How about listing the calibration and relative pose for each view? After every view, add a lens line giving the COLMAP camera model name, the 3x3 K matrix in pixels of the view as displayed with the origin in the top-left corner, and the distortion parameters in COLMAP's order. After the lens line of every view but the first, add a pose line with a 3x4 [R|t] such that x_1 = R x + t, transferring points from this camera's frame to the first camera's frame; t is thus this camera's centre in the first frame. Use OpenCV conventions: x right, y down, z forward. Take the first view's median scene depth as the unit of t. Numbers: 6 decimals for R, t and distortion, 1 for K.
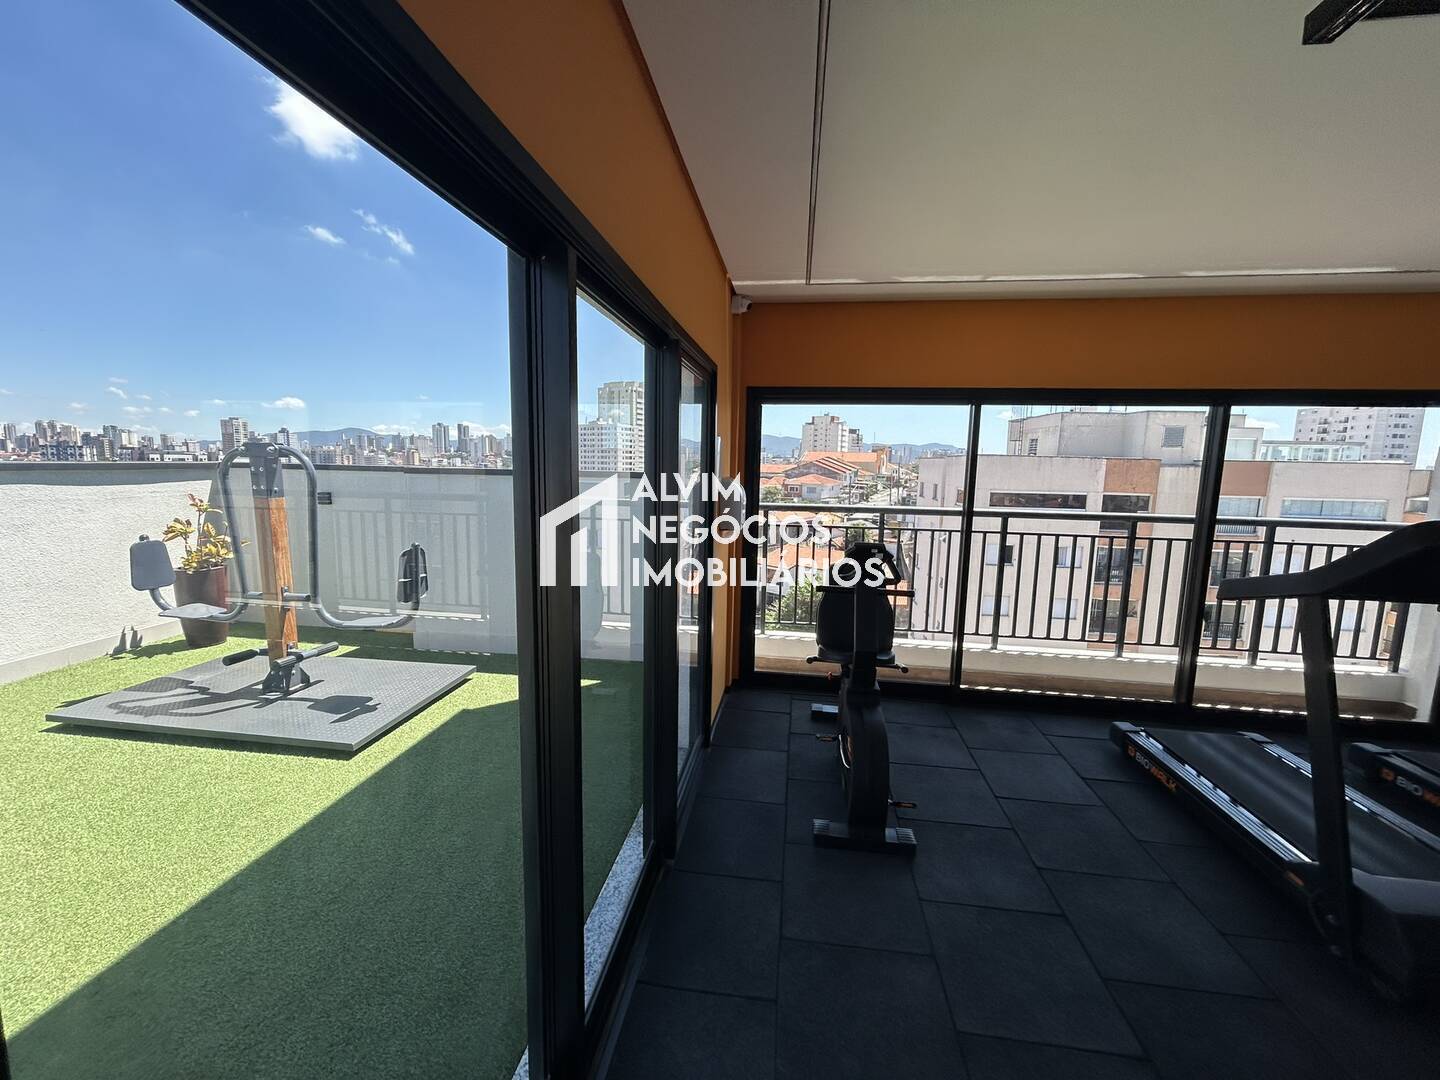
lens RADIAL K [[583.6, 0, 704.2], [0, 583.6, 545.5], [0, 0, 1]] dist [0.002085, 0.001111]
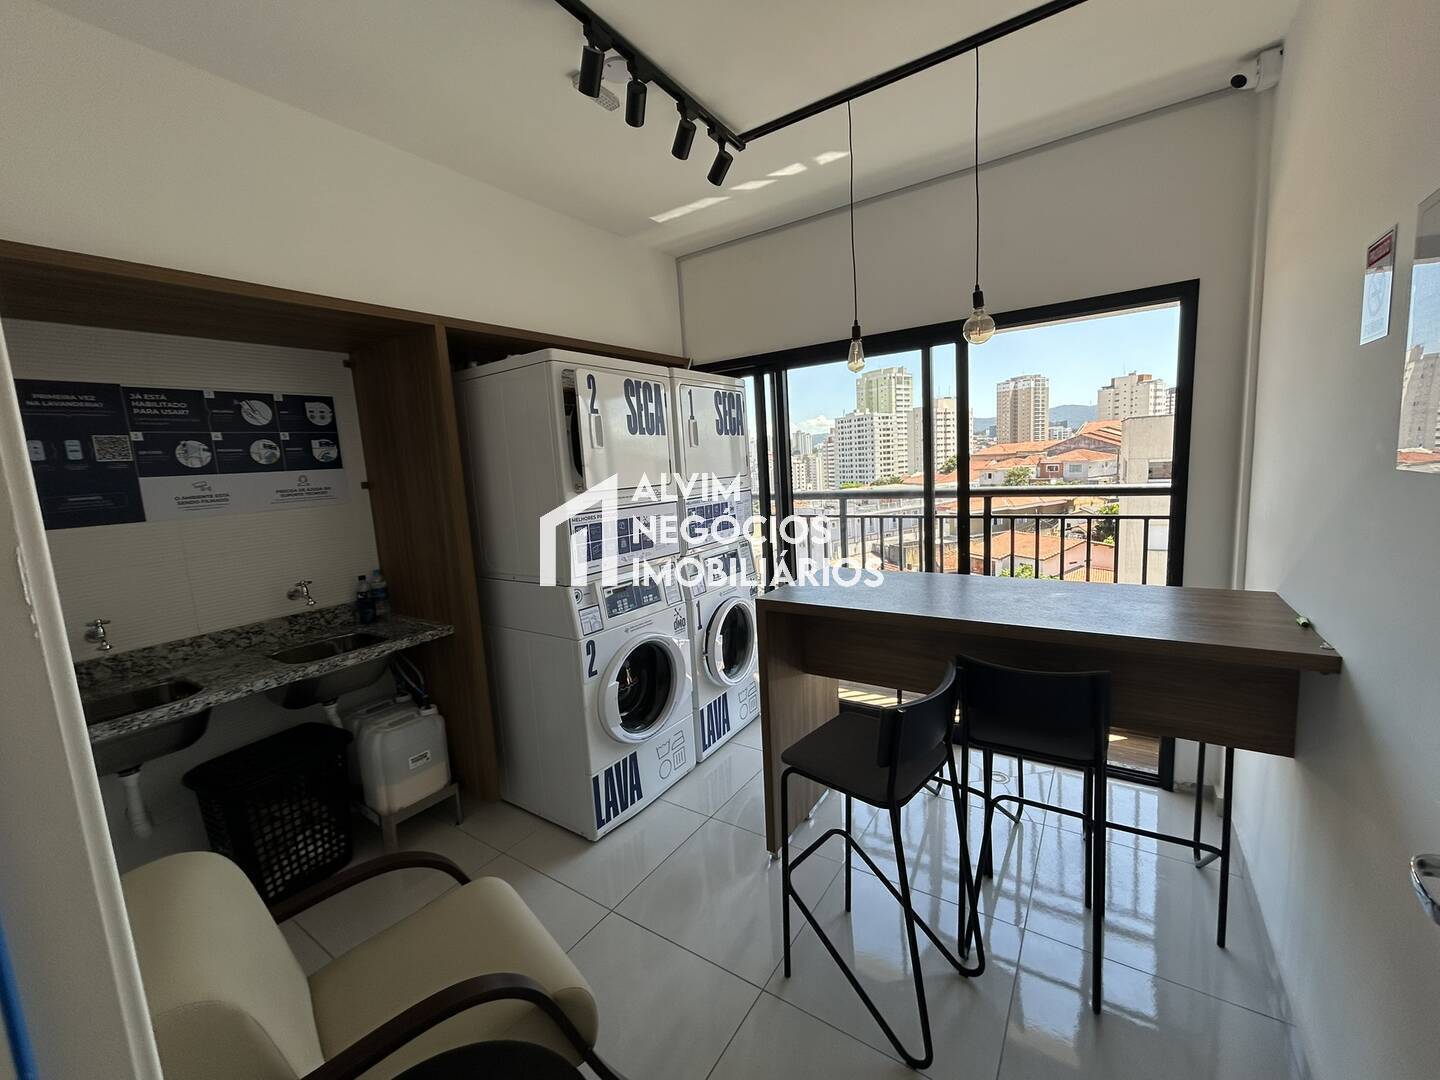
lens RADIAL K [[583.6, 0, 716.1], [0, 583.6, 542.3], [0, 0, 1]] dist [0.002085, 0.001111]
pose [[0.891575, -0.011049, -0.452739, 0.101005], [0.013538, 0.999906, 0.002257, 0.001410], [0.452671, -0.008141, 0.891640, 0.024427]]
